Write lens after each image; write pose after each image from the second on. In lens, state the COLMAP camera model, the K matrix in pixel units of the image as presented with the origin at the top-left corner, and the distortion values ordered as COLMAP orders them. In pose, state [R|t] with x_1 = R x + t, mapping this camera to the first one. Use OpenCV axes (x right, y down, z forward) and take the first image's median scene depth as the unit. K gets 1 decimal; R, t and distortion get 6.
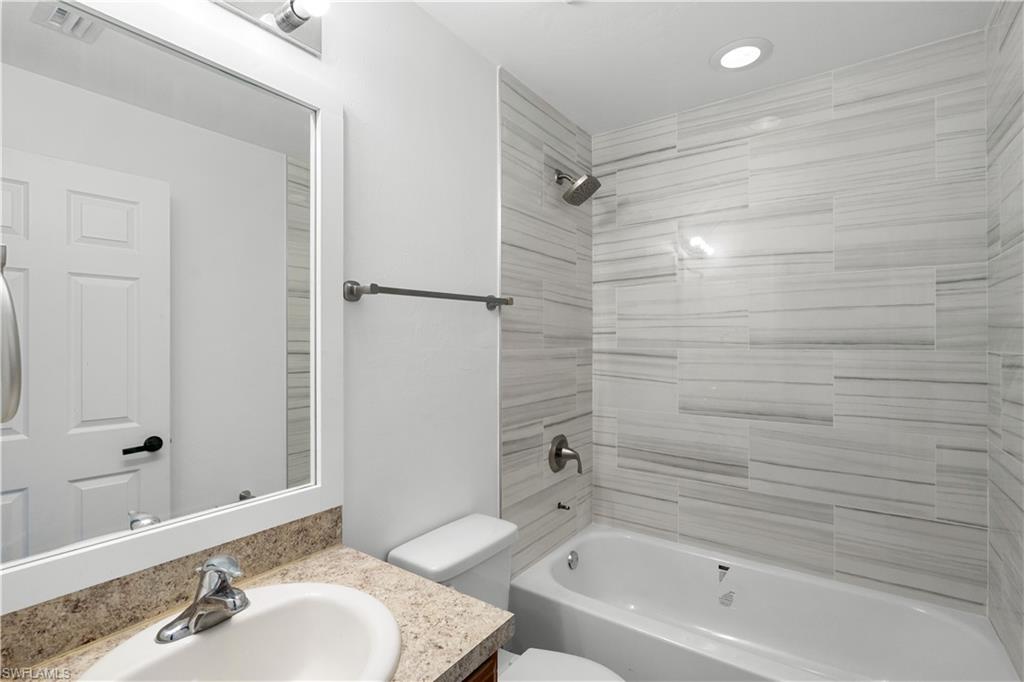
lens RADIAL K [[468.7, 0, 514.6], [0, 468.7, 337.1], [0, 0, 1]] dist [-0.003460, 0.000613]
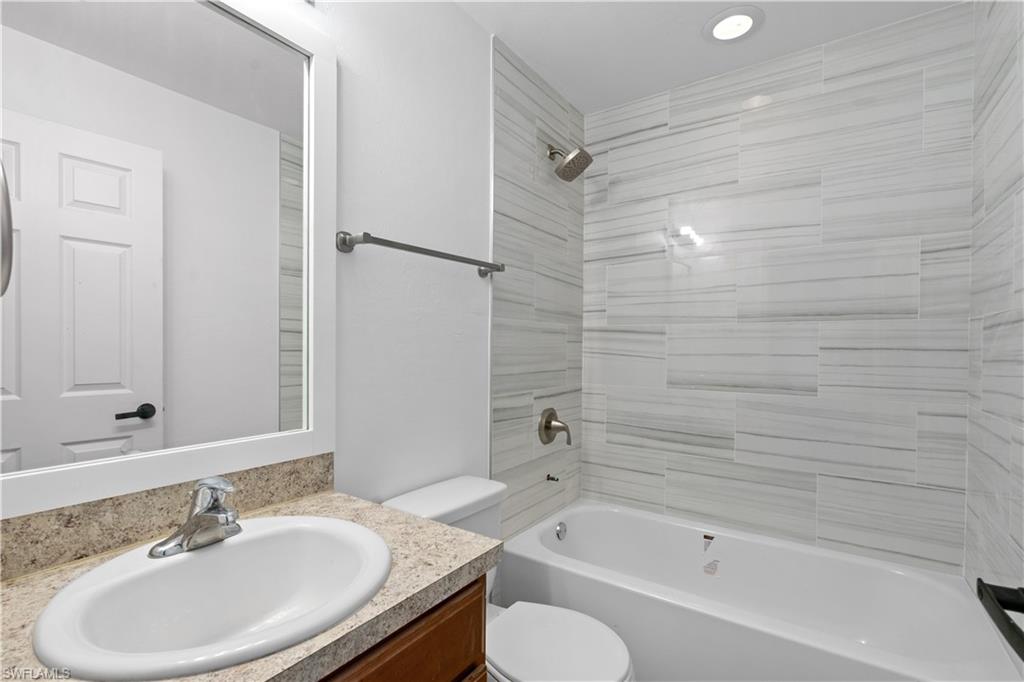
lens RADIAL K [[468.7, 0, 511.3], [0, 468.7, 482.6], [0, 0, 1]] dist [-0.003460, 0.000613]
pose [[0.999916, 0.009422, 0.008855, 0.006575], [-0.009543, 0.999859, 0.013798, 0.369510], [-0.008724, -0.013881, 0.999866, -0.015094]]
